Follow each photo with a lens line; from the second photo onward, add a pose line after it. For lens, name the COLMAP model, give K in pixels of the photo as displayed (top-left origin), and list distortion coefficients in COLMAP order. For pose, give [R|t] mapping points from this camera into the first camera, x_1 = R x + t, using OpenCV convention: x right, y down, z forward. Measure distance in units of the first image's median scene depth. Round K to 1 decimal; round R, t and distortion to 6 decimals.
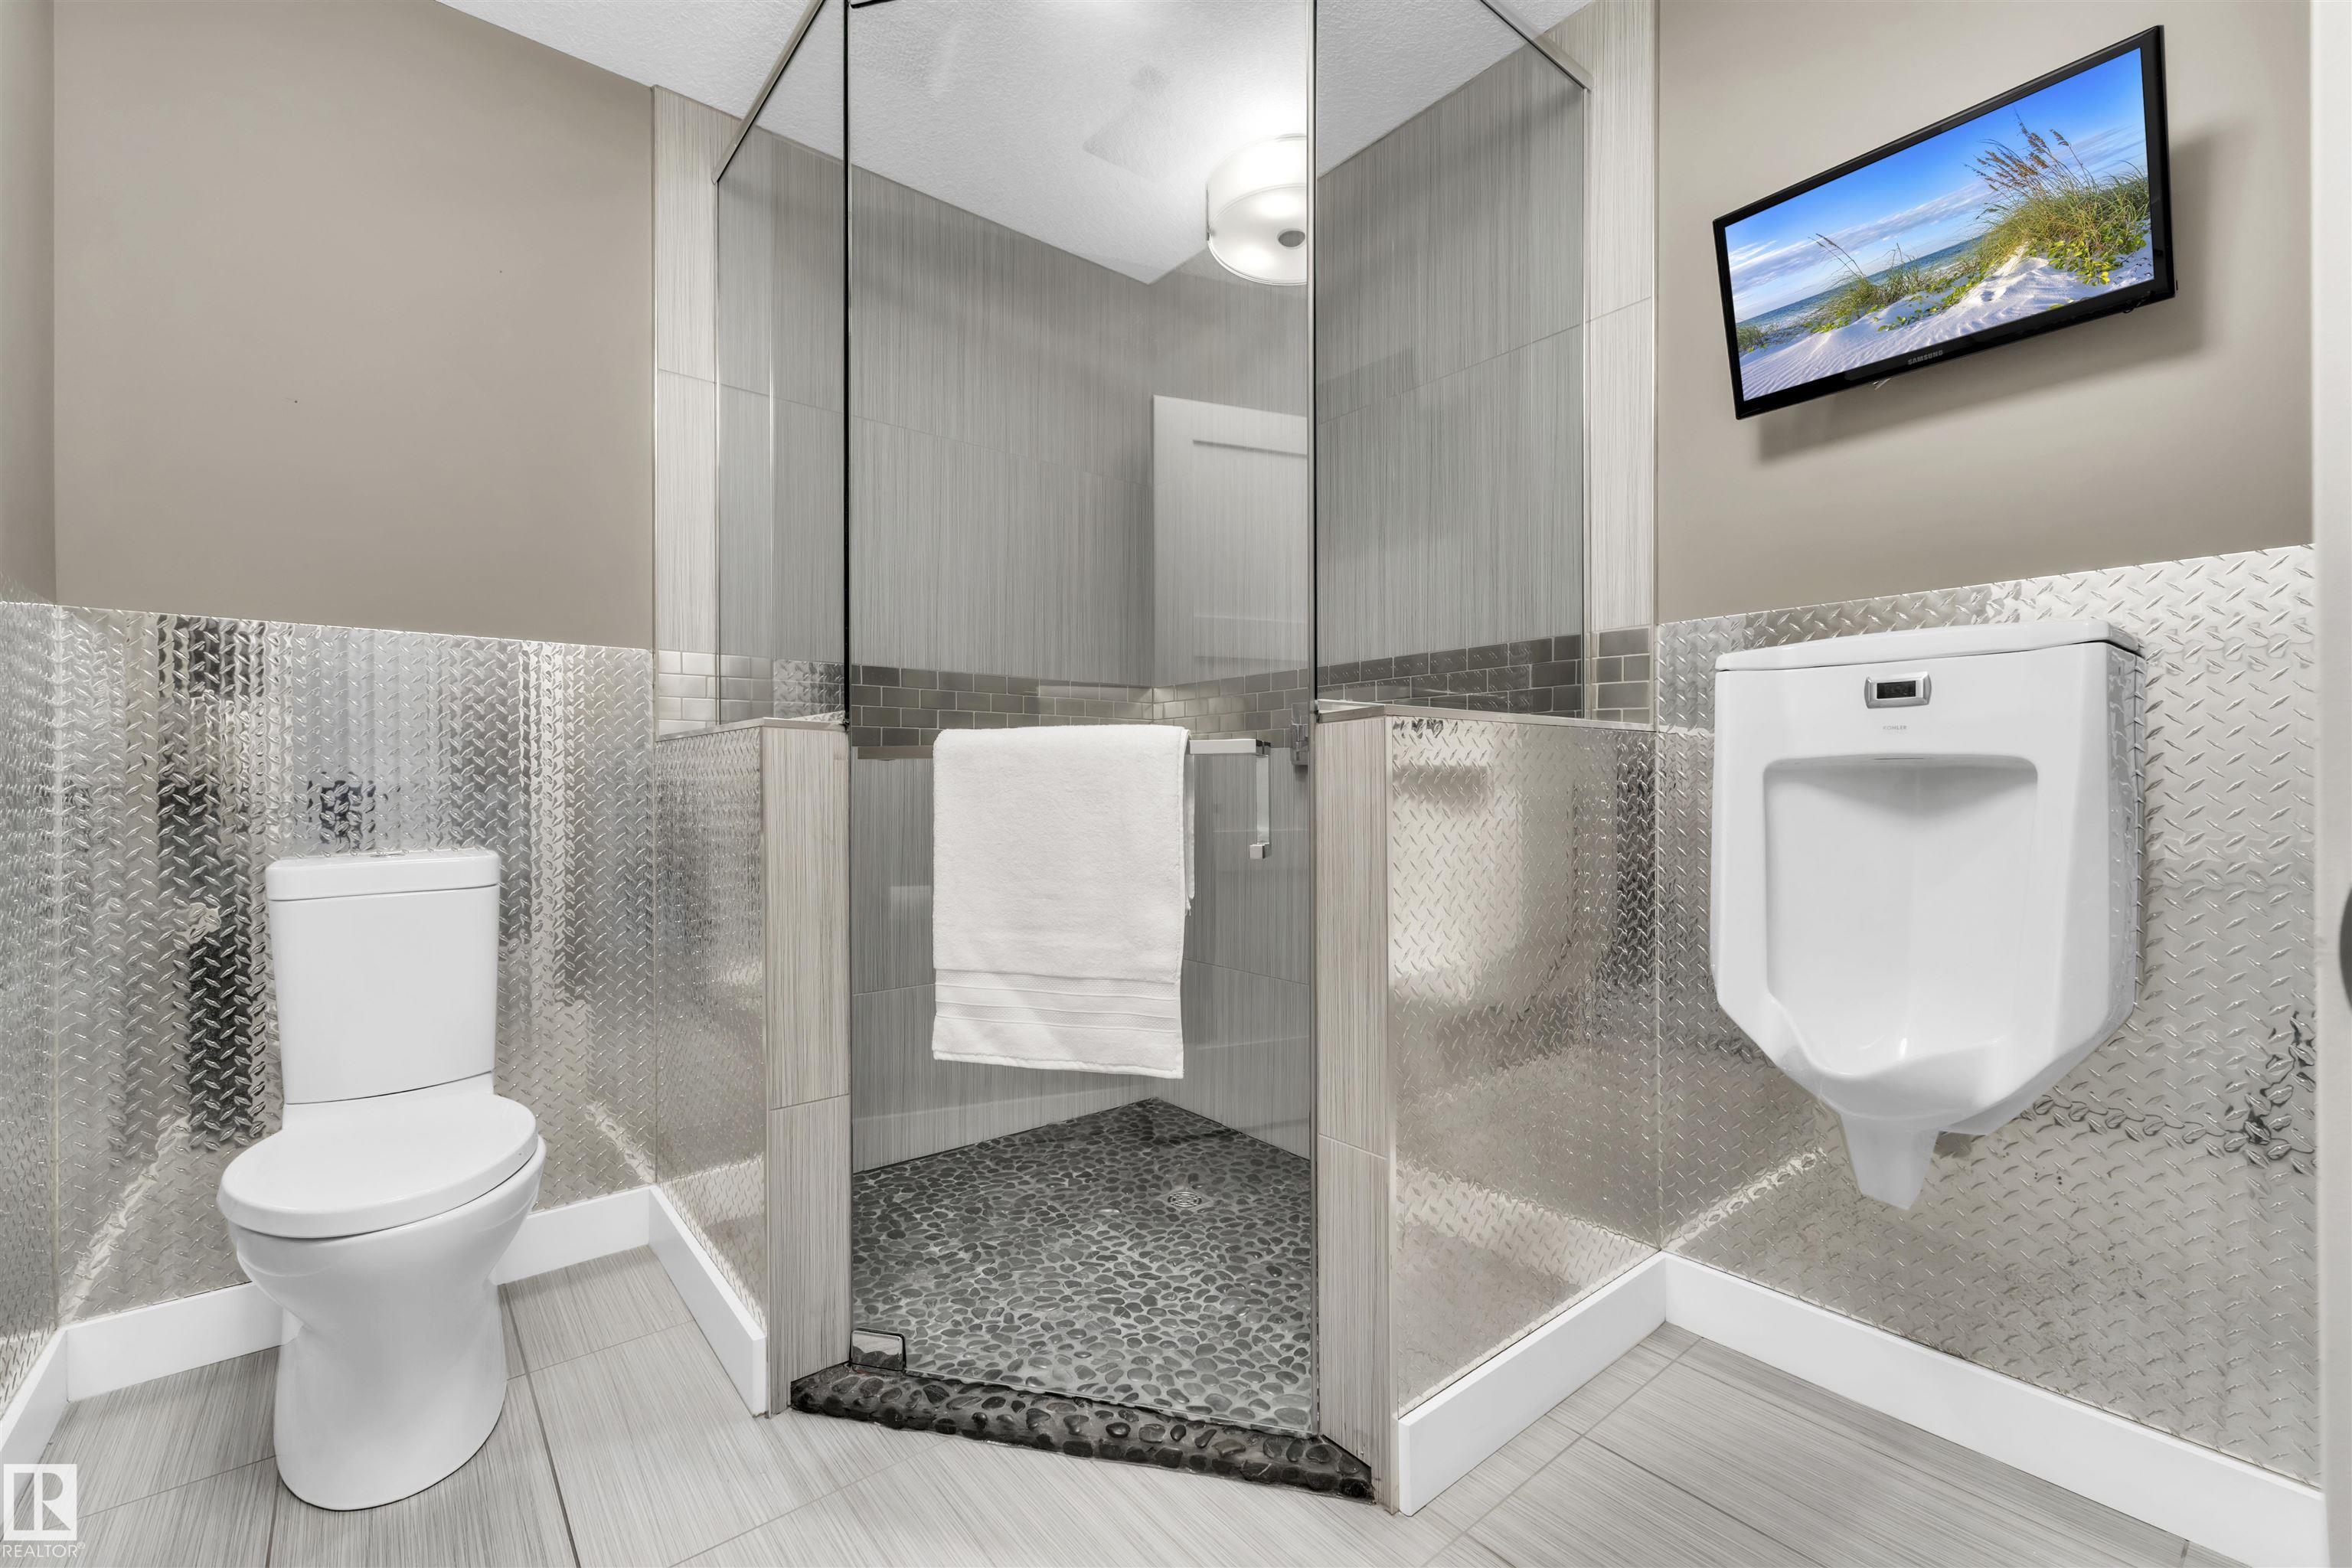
lens RADIAL K [[989.3, 0, 1173.8], [0, 989.3, 785.8], [0, 0, 1]] dist [0.006400, 0.000505]
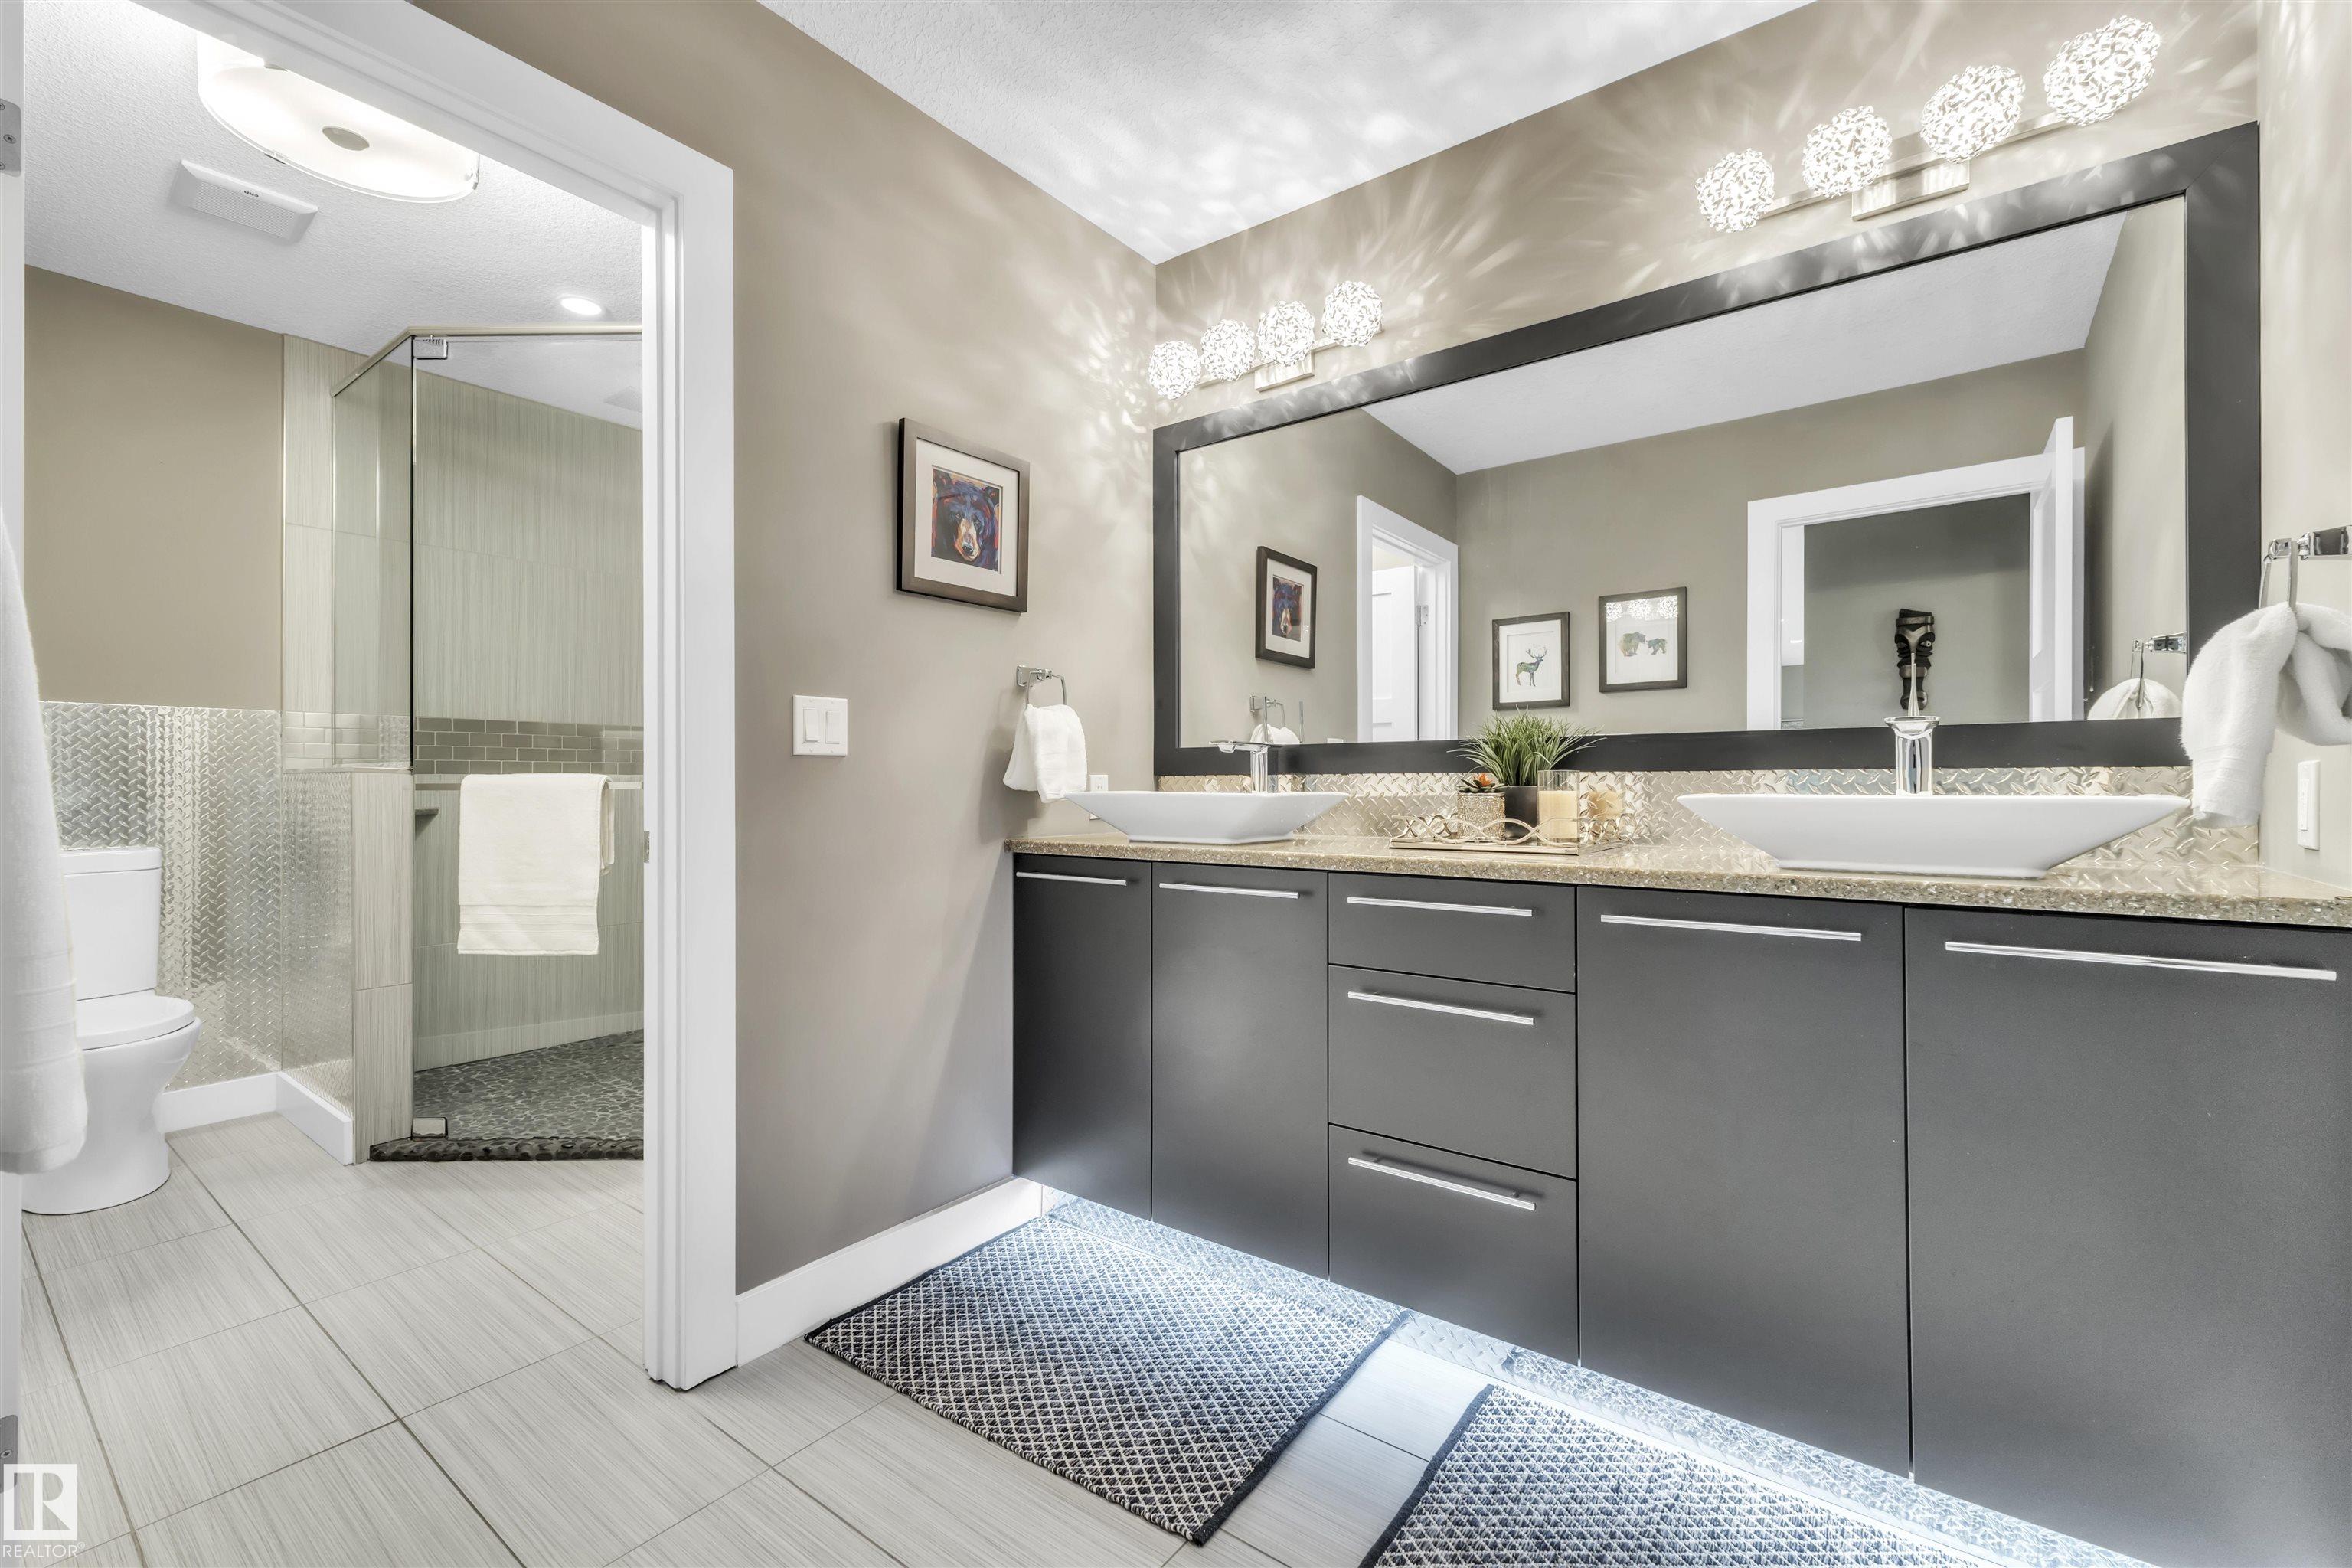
lens RADIAL K [[989.3, 0, 1174.7], [0, 989.3, 778.2], [0, 0, 1]] dist [0.006400, 0.000505]
pose [[0.971360, 0.000904, 0.237613, 0.540258], [0.000644, 0.999979, -0.006437, -0.034480], [-0.237614, 0.006406, 0.971339, -0.981512]]
